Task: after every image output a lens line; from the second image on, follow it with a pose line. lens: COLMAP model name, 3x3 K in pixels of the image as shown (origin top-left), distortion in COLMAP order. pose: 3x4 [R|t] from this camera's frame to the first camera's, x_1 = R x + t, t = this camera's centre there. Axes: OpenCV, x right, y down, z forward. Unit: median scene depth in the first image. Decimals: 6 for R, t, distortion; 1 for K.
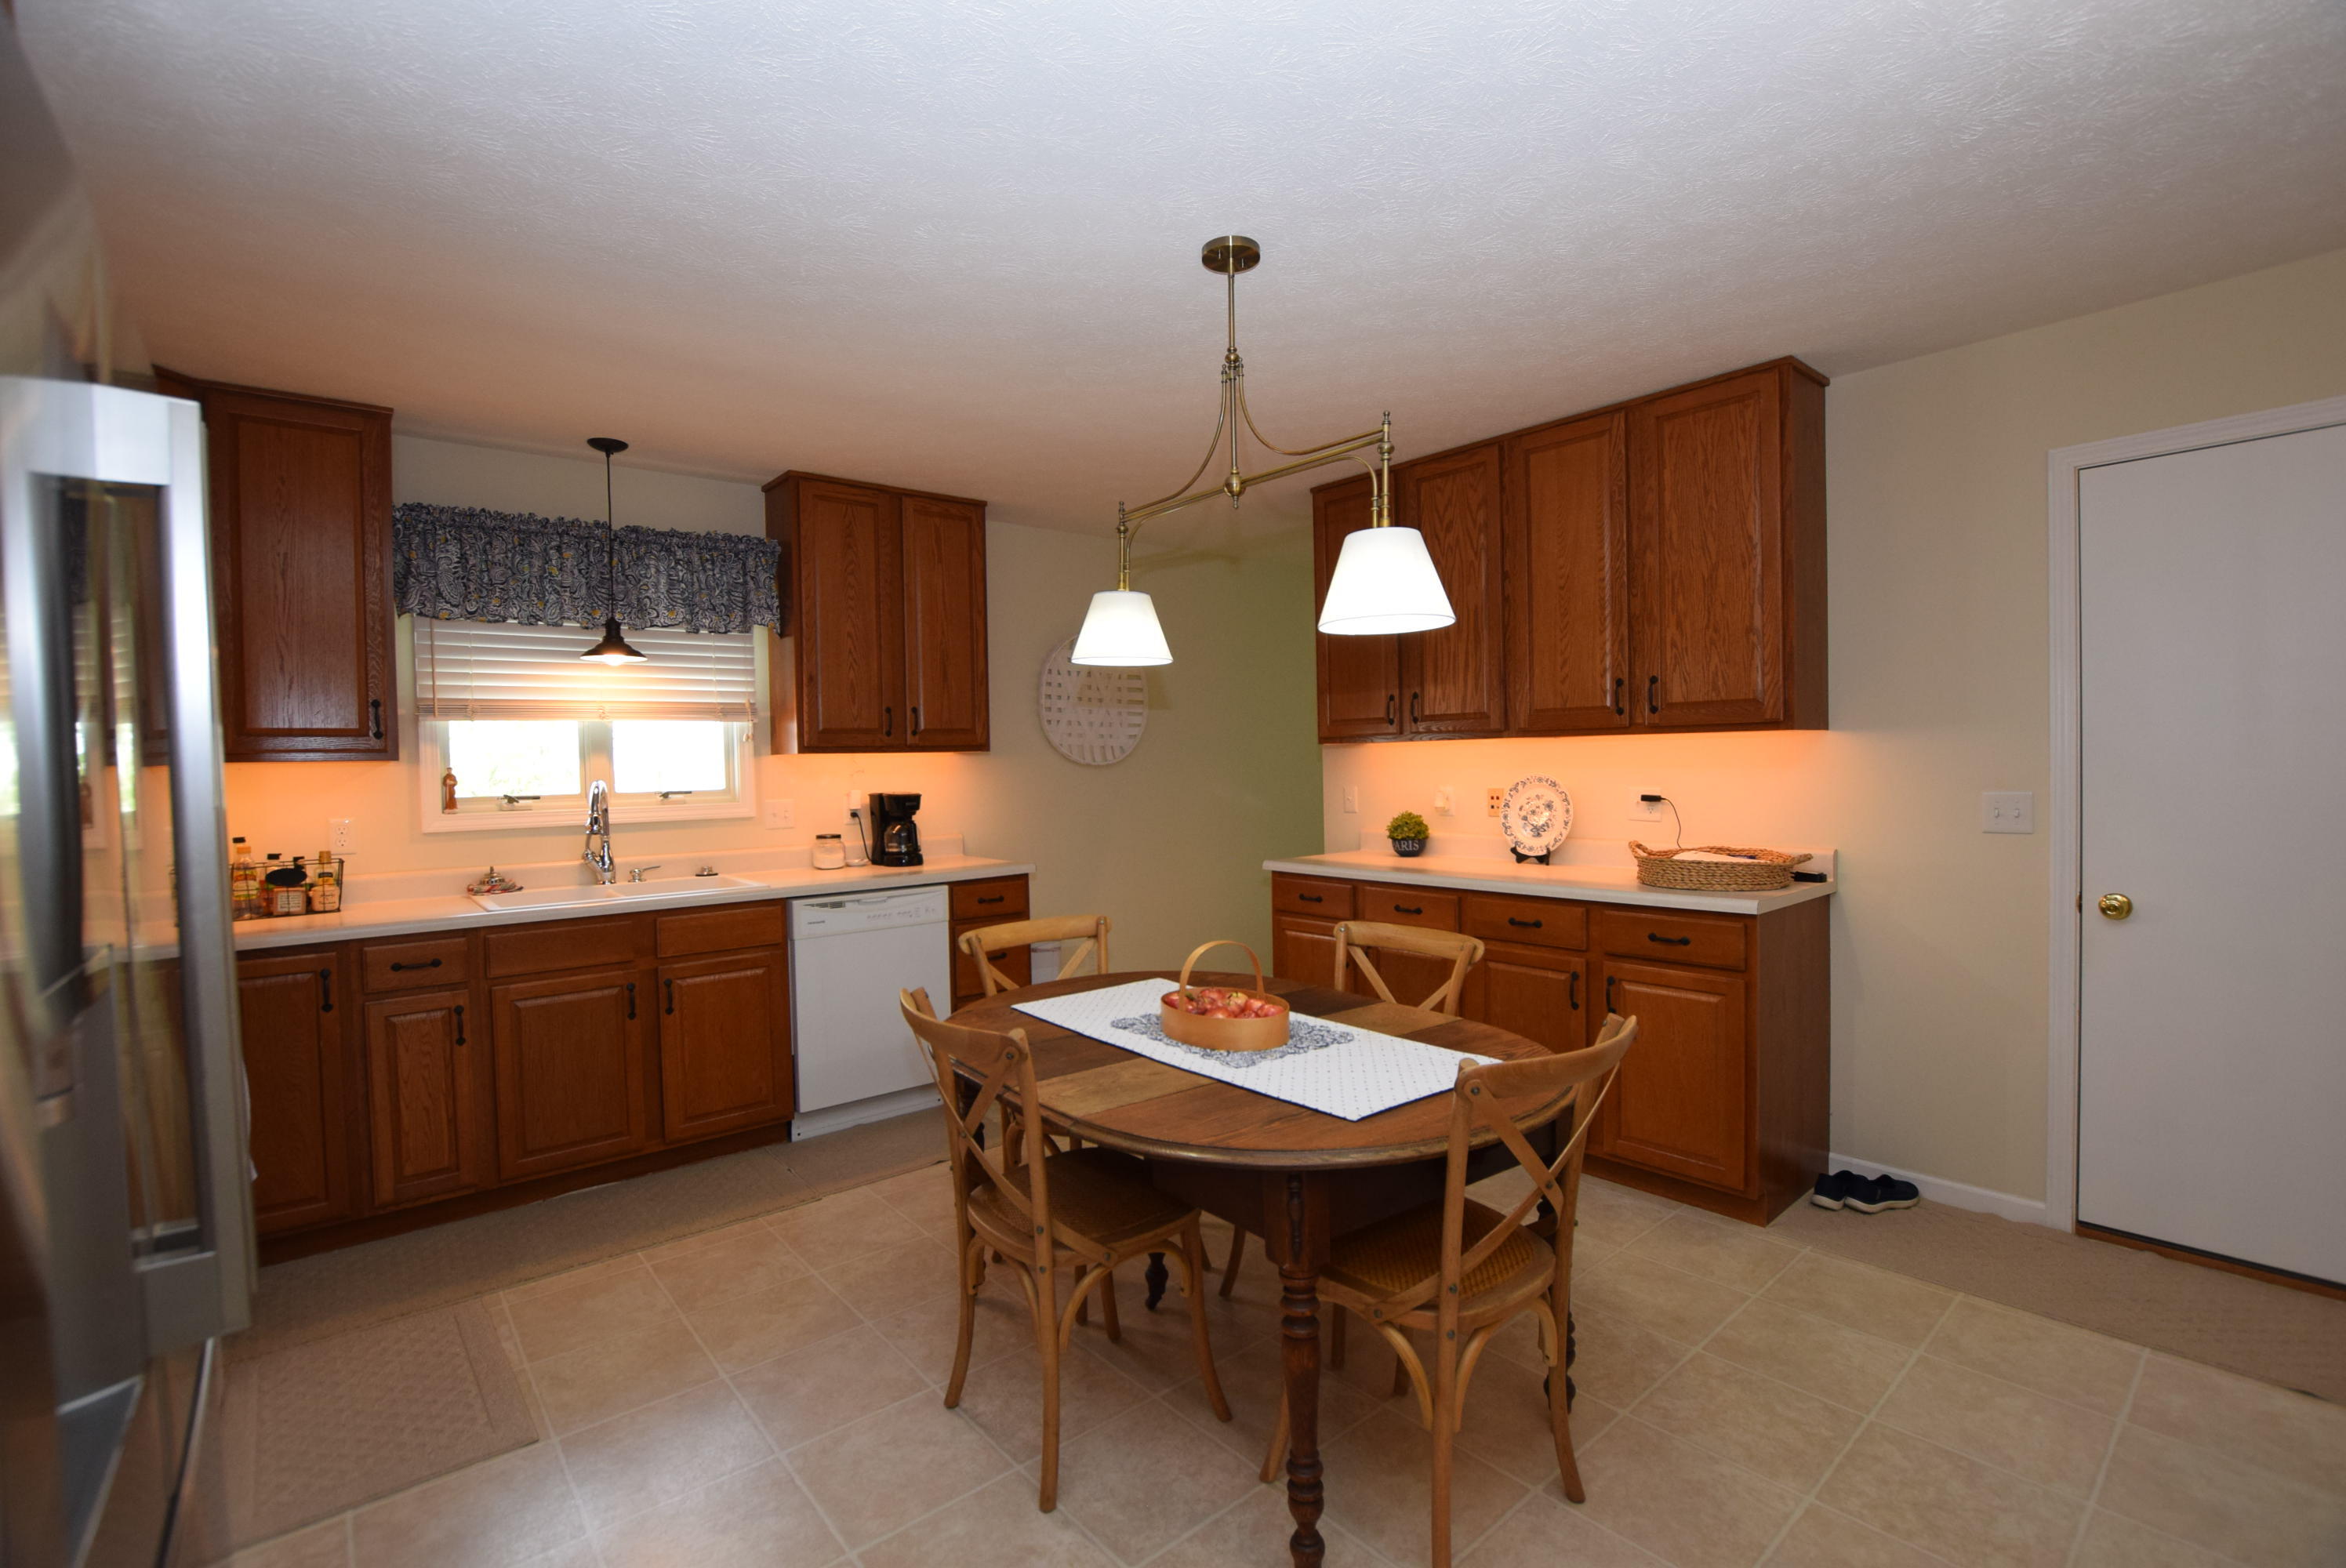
lens RADIAL K [[1093.9, 0, 1173.0], [0, 1093.9, 784.0], [0, 0, 1]] dist [0.000119, 0.000158]
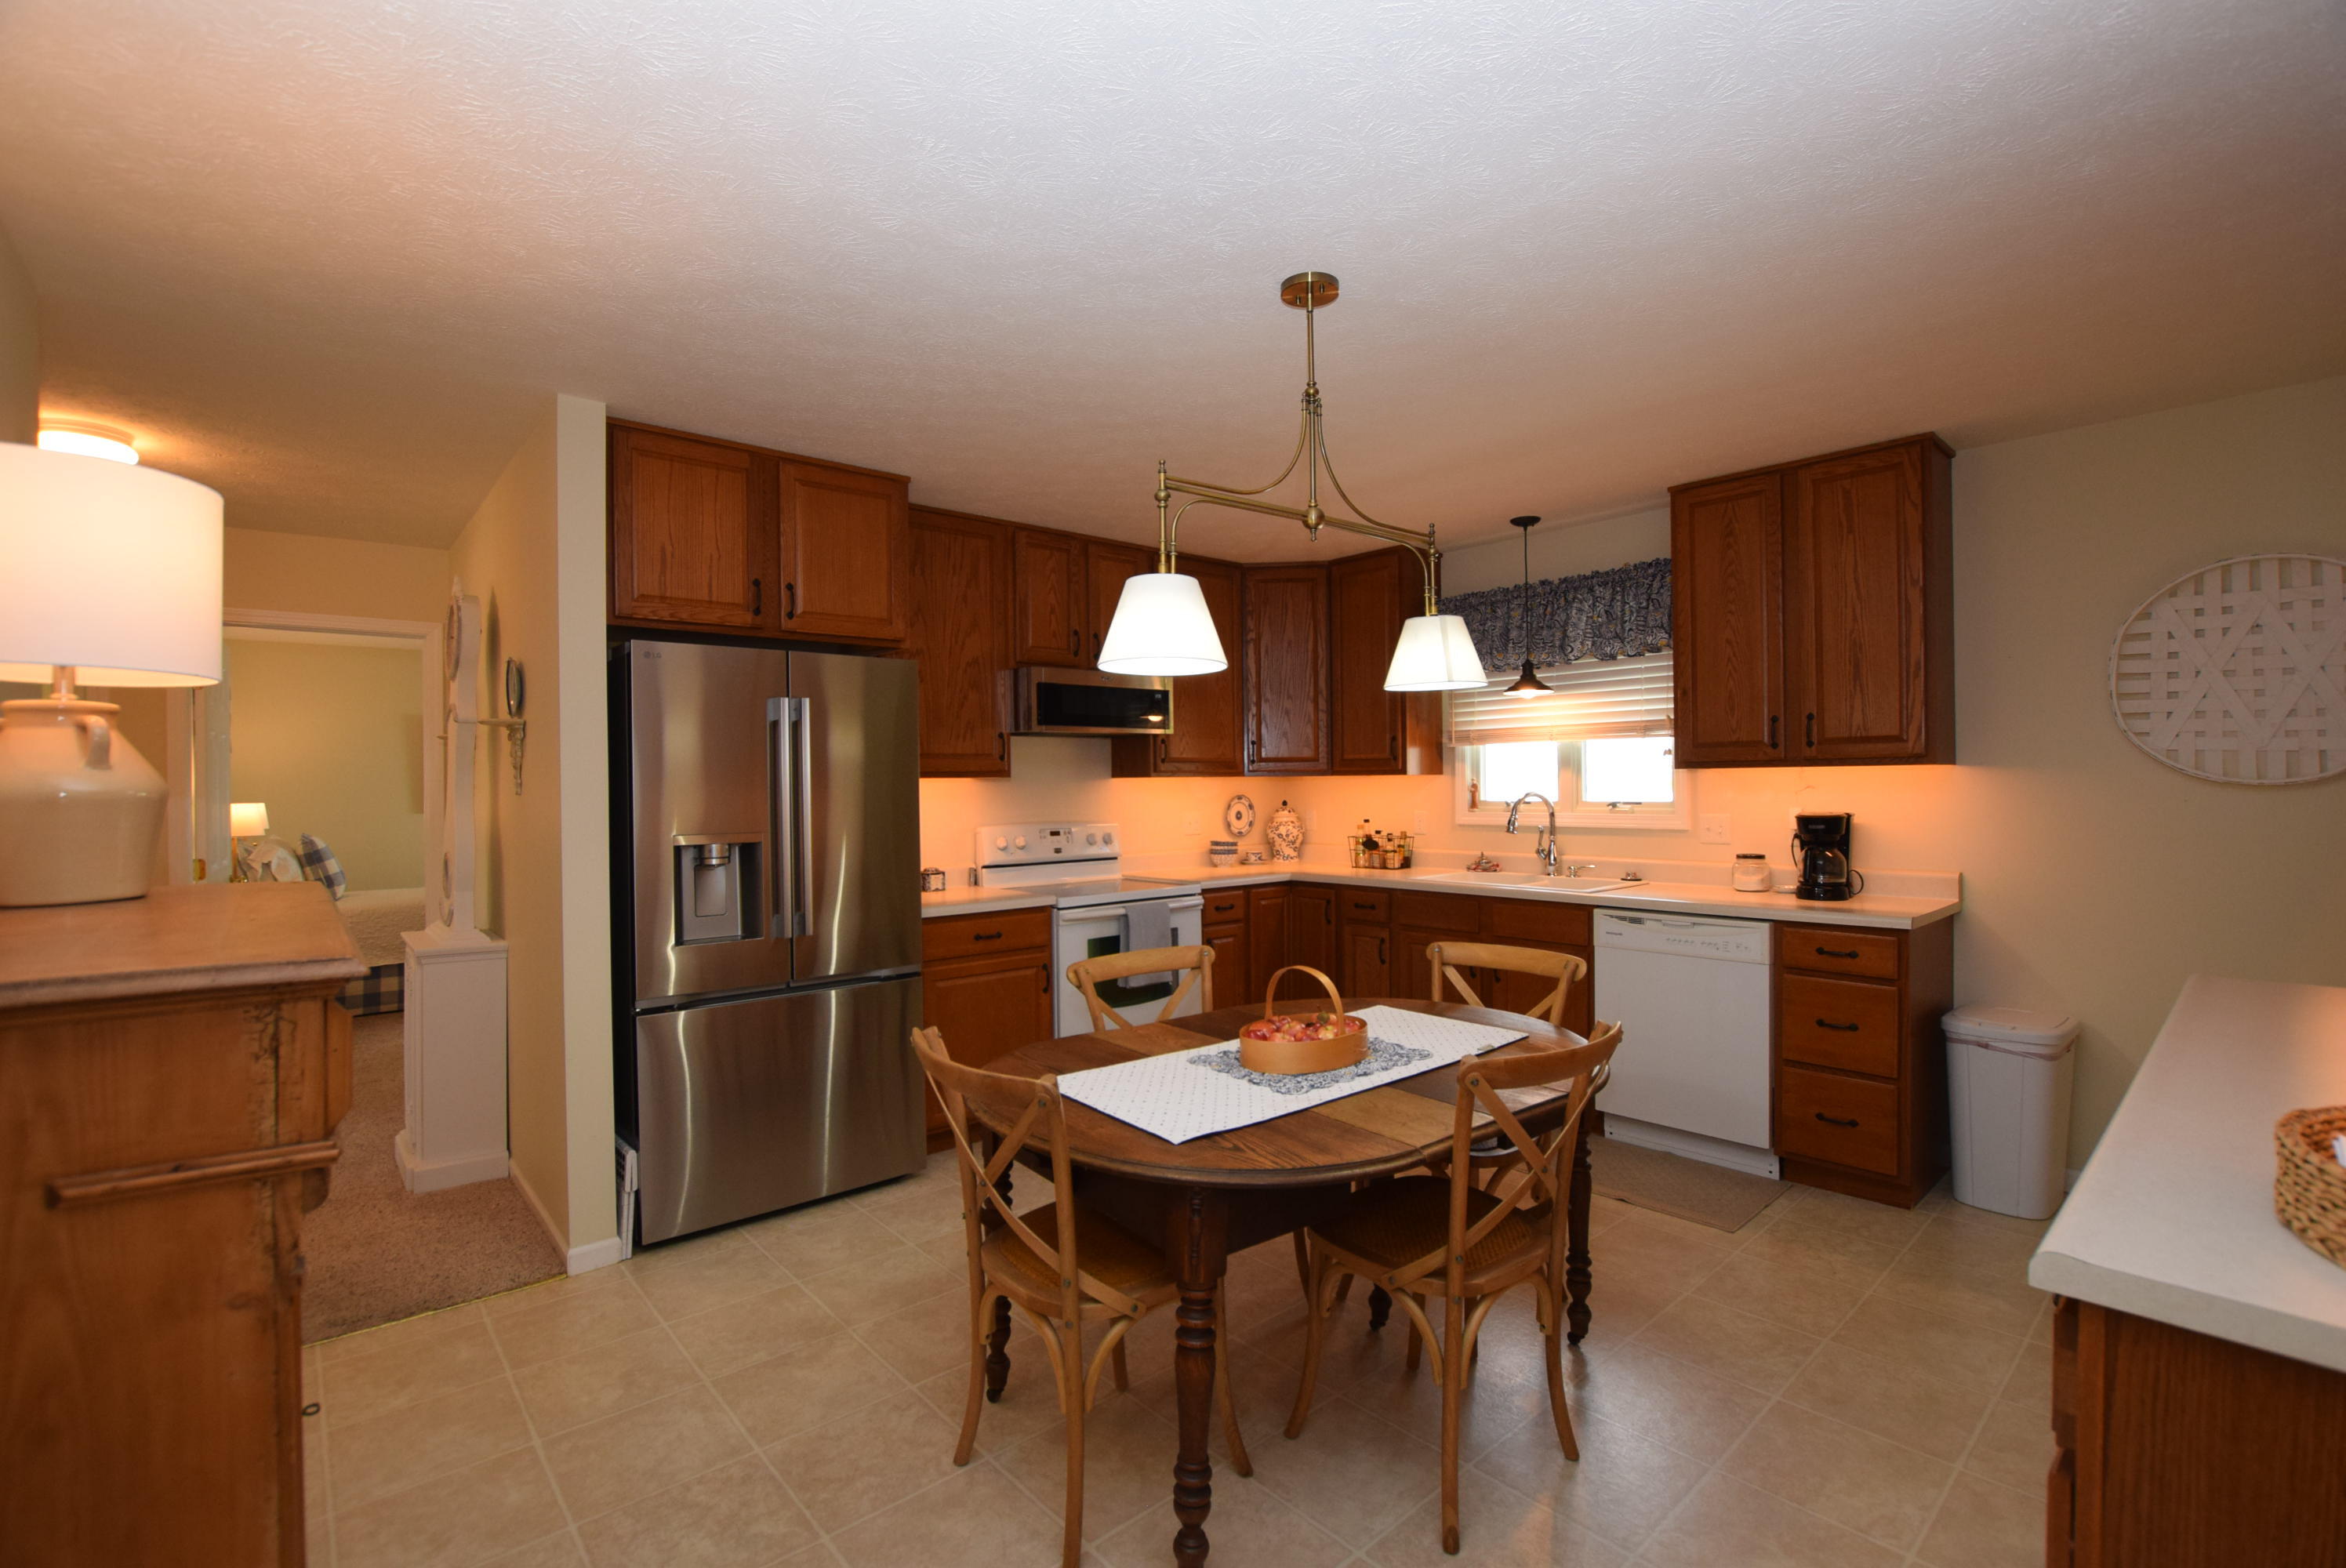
lens RADIAL K [[1093.9, 0, 1173.0], [0, 1093.9, 784.0], [0, 0, 1]] dist [0.000119, 0.000158]
pose [[0.002346, 0.021589, -0.999764, 0.691215], [-0.010822, 0.999709, 0.021562, -0.032210], [0.999939, 0.010769, 0.002579, 0.570559]]
